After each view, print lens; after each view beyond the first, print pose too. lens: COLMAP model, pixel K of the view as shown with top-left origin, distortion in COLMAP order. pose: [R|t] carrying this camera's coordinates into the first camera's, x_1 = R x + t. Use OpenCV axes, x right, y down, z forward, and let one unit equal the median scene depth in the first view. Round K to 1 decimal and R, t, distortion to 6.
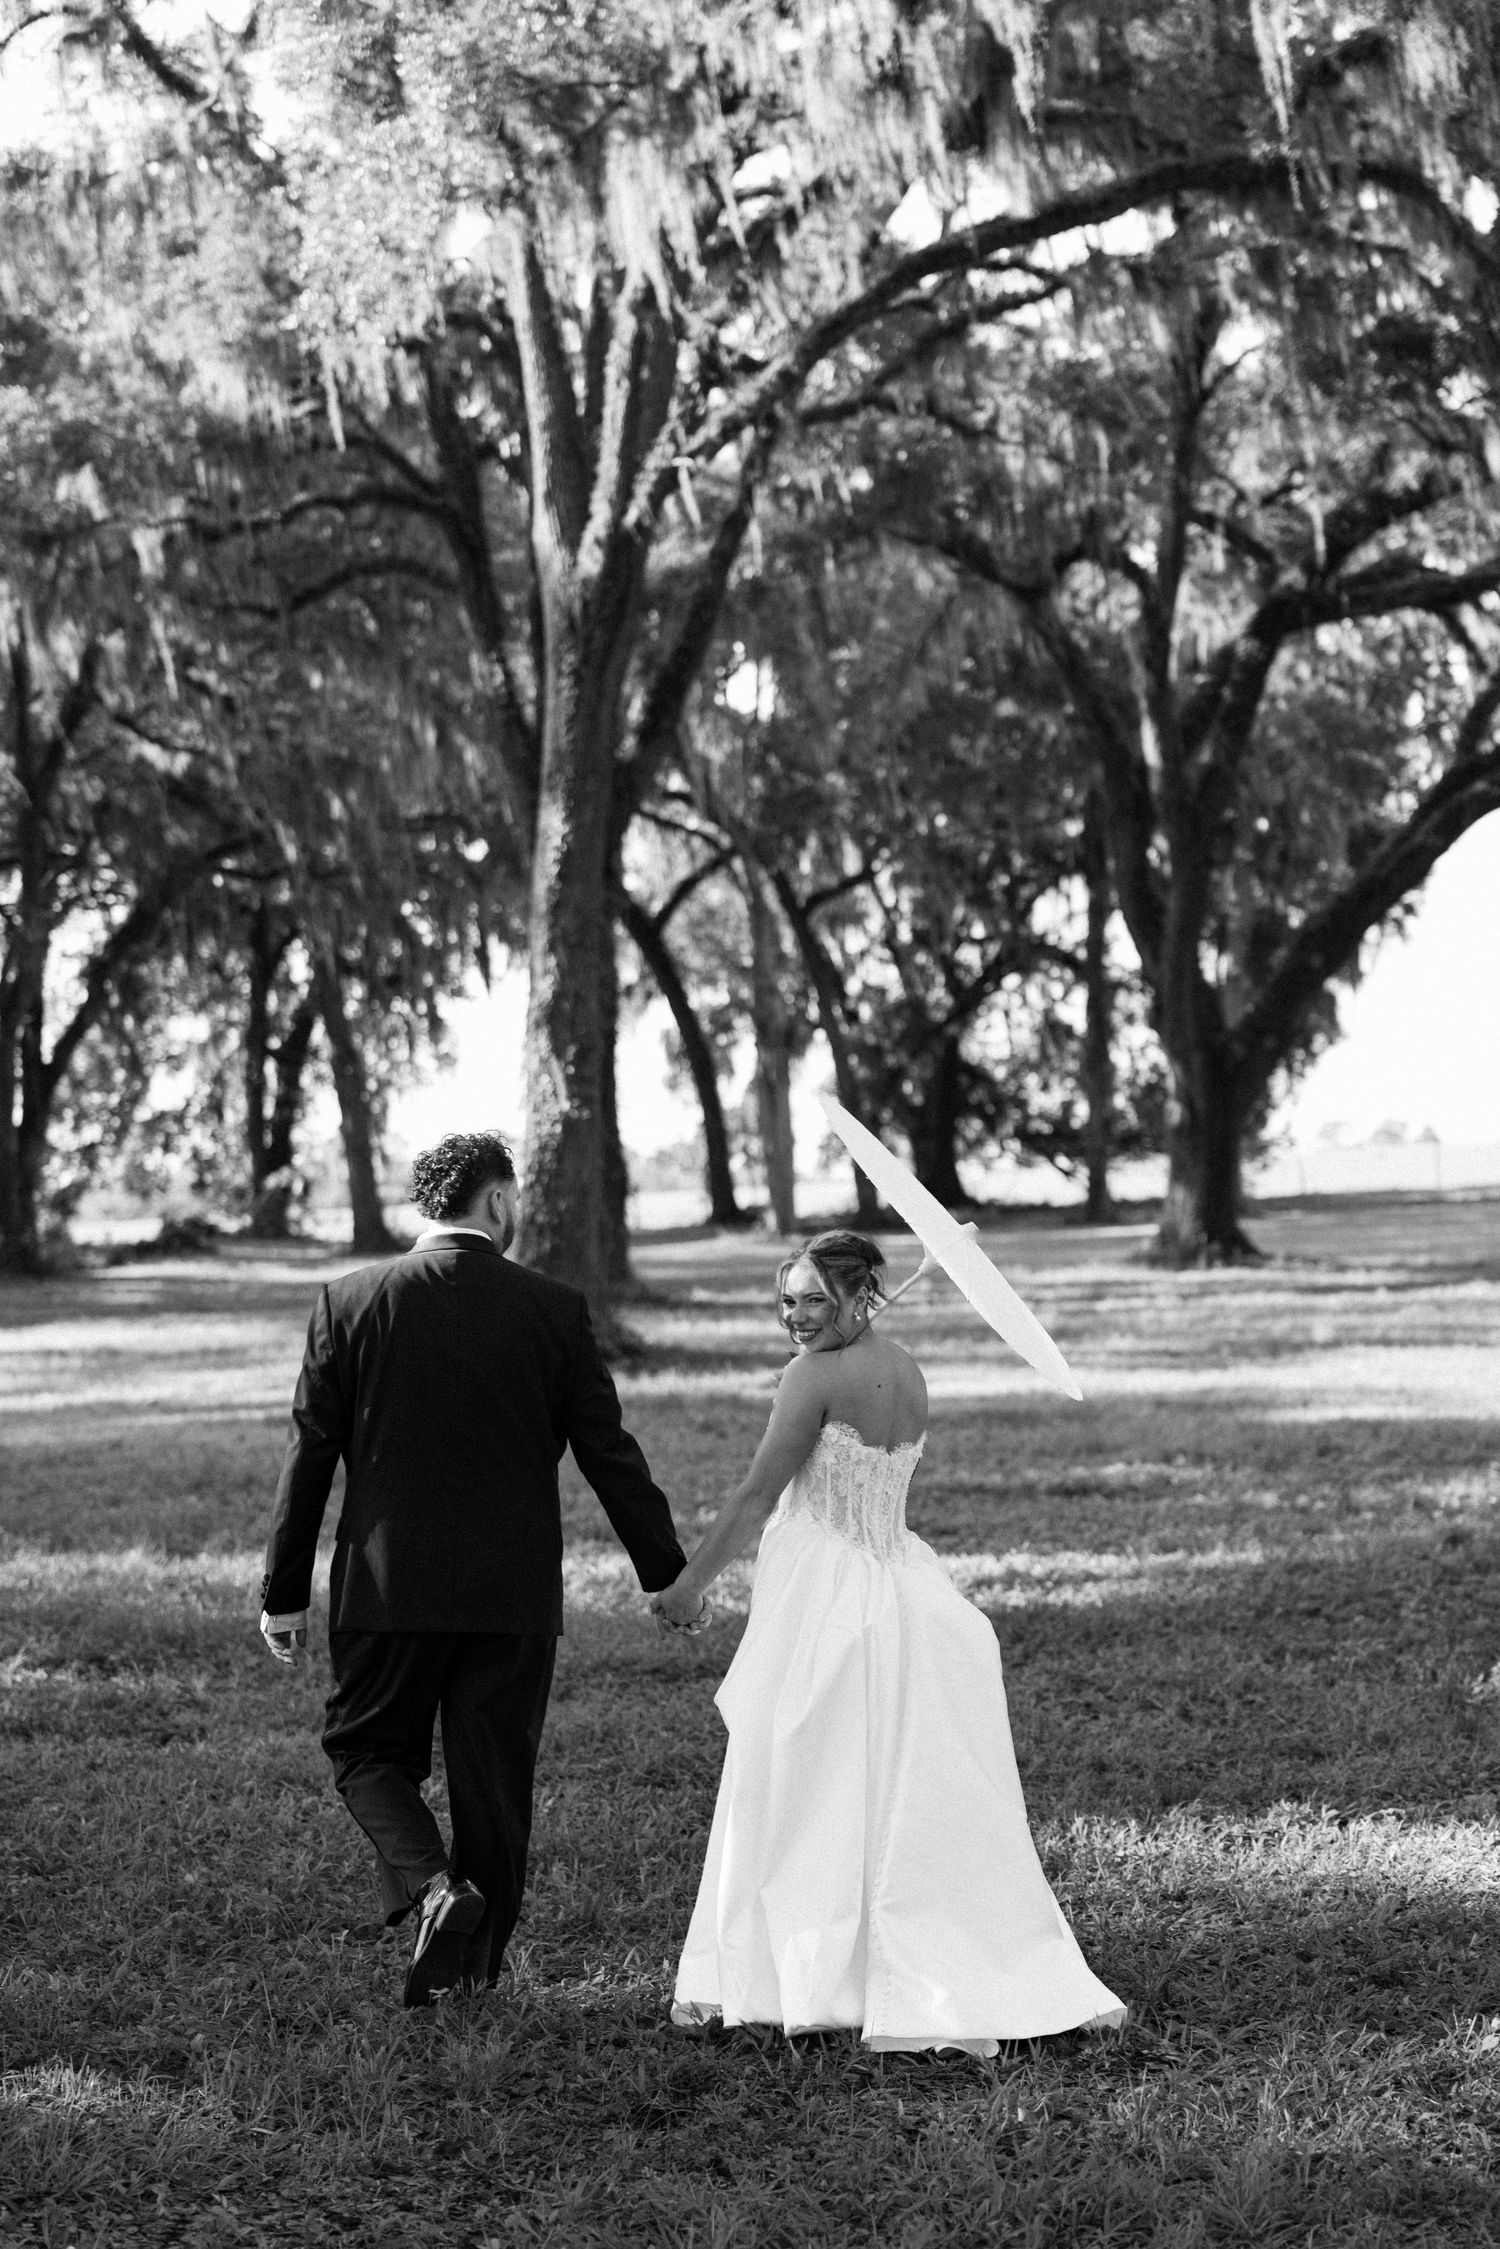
lens RADIAL K [[4605.6, 0, 752.1], [0, 4605.6, 1218.4], [0, 0, 1]] dist [-0.024797, -0.277646]
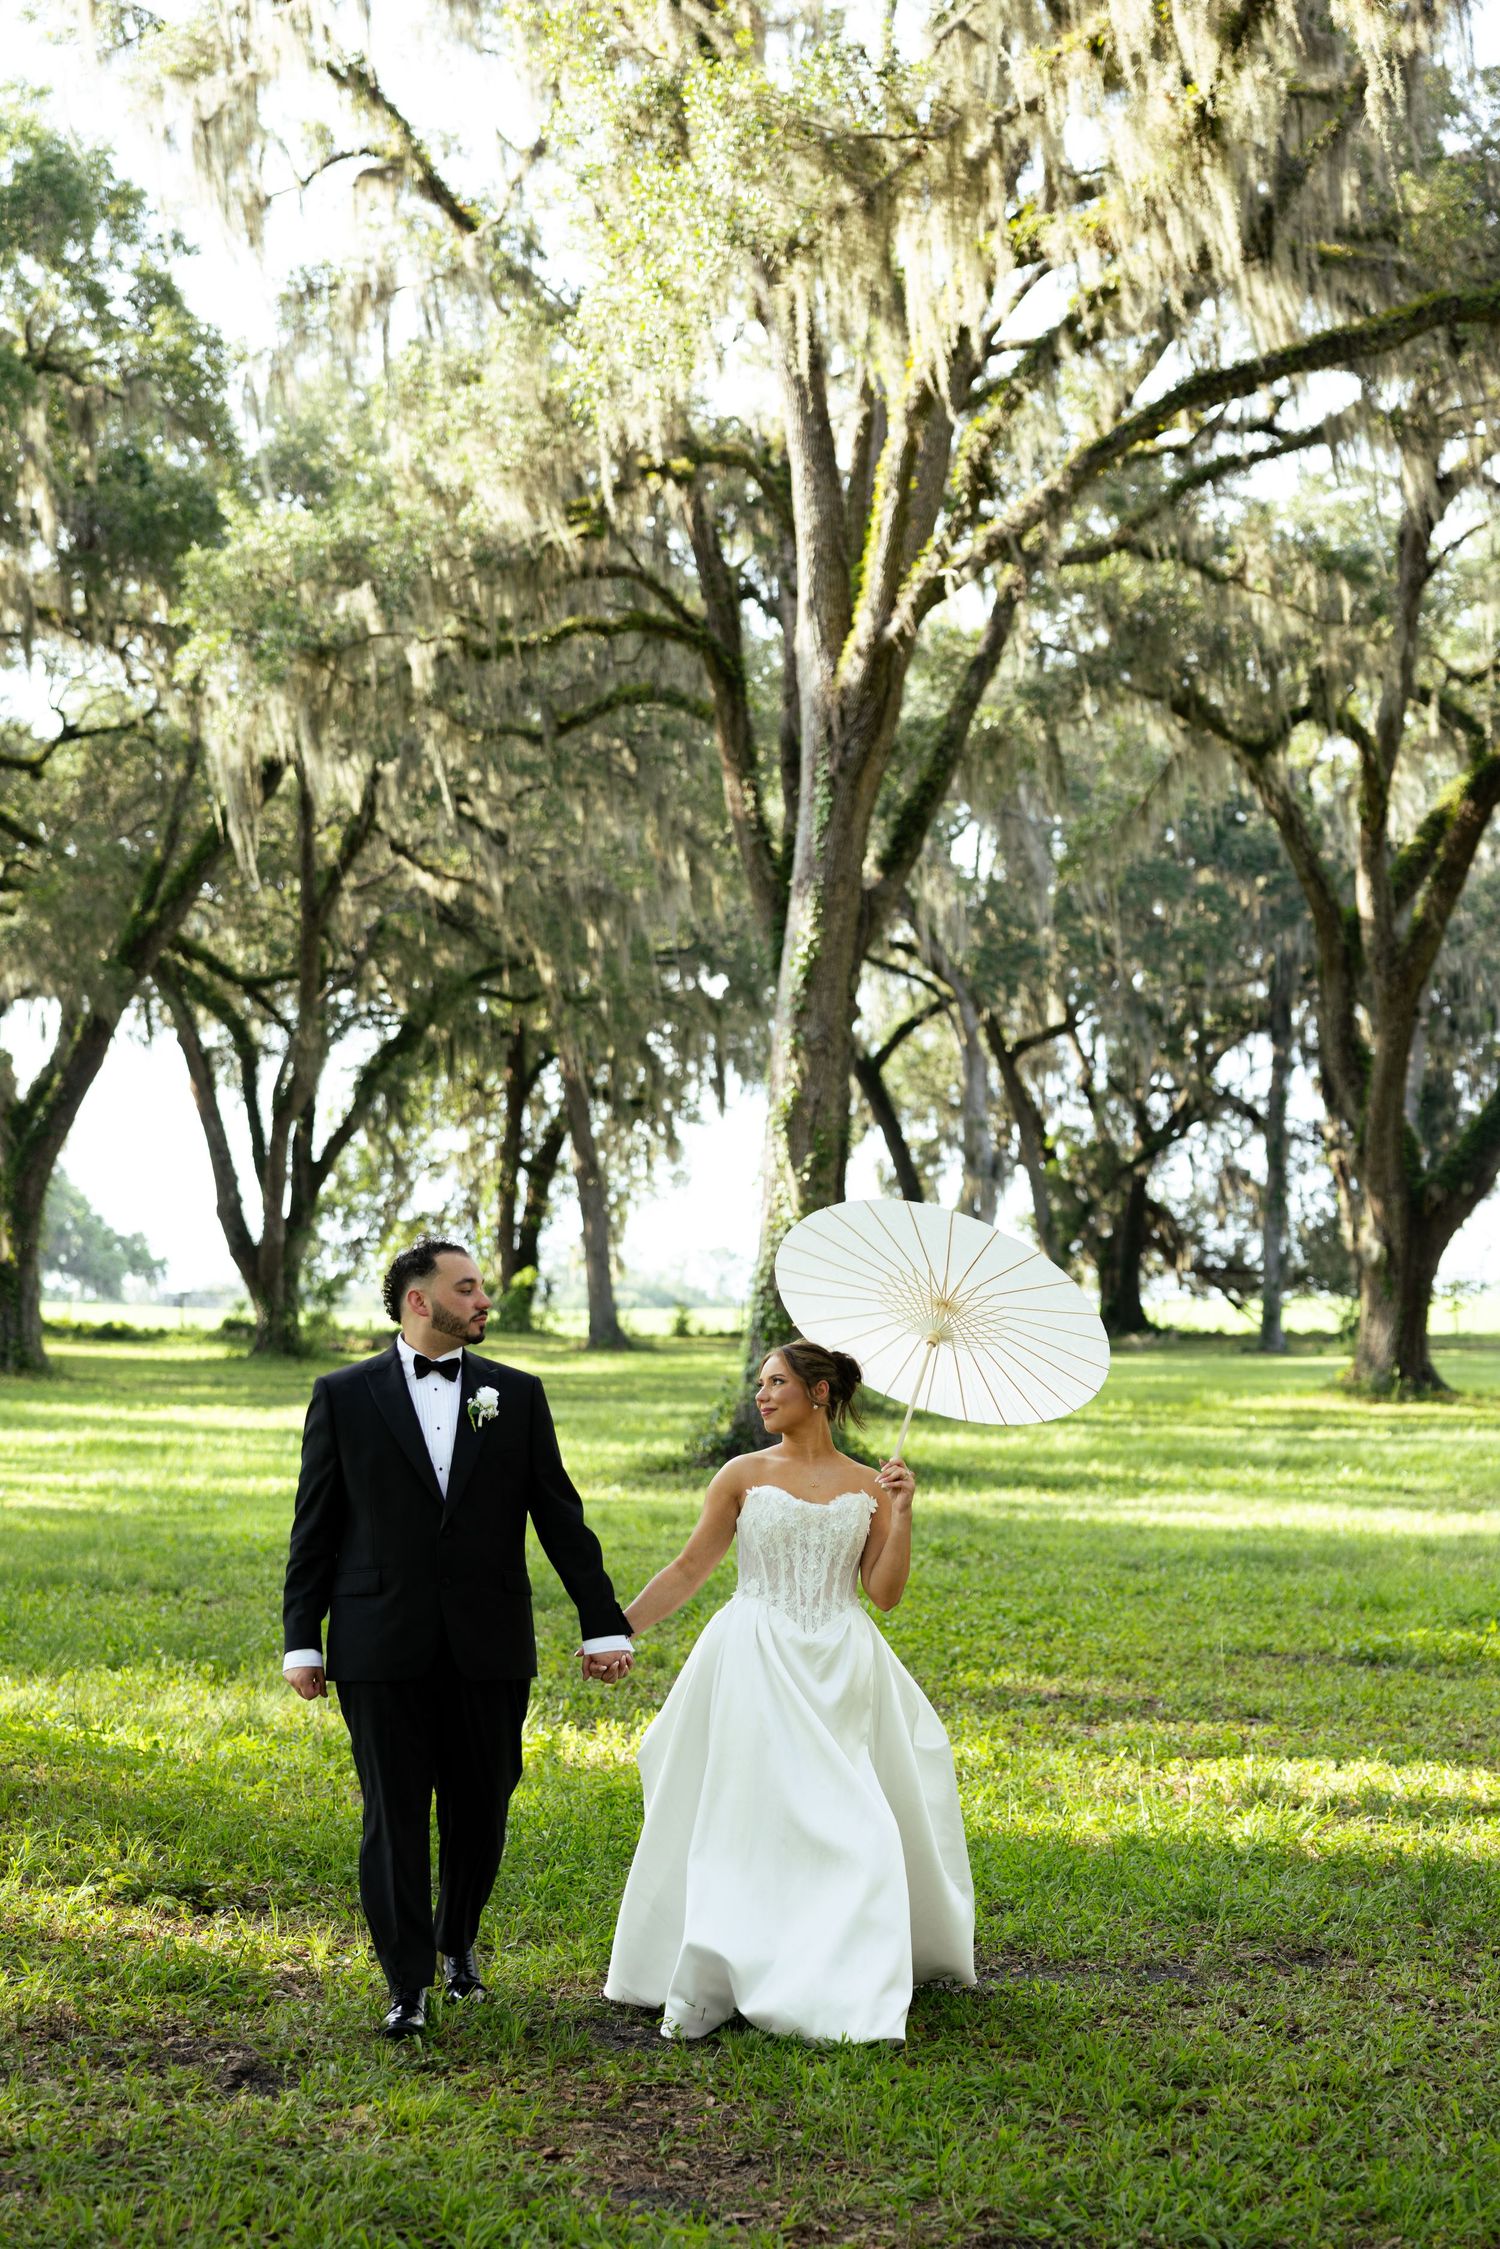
lens RADIAL K [[3588.6, 0, 673.4], [0, 3588.6, 1133.4], [0, 0, 1]] dist [0.023706, -0.109248]
pose [[0.996883, 0.041554, -0.067069, -0.012179], [-0.045137, 0.997583, -0.052827, 0.000710], [0.064712, 0.055689, 0.996349, 0.159540]]
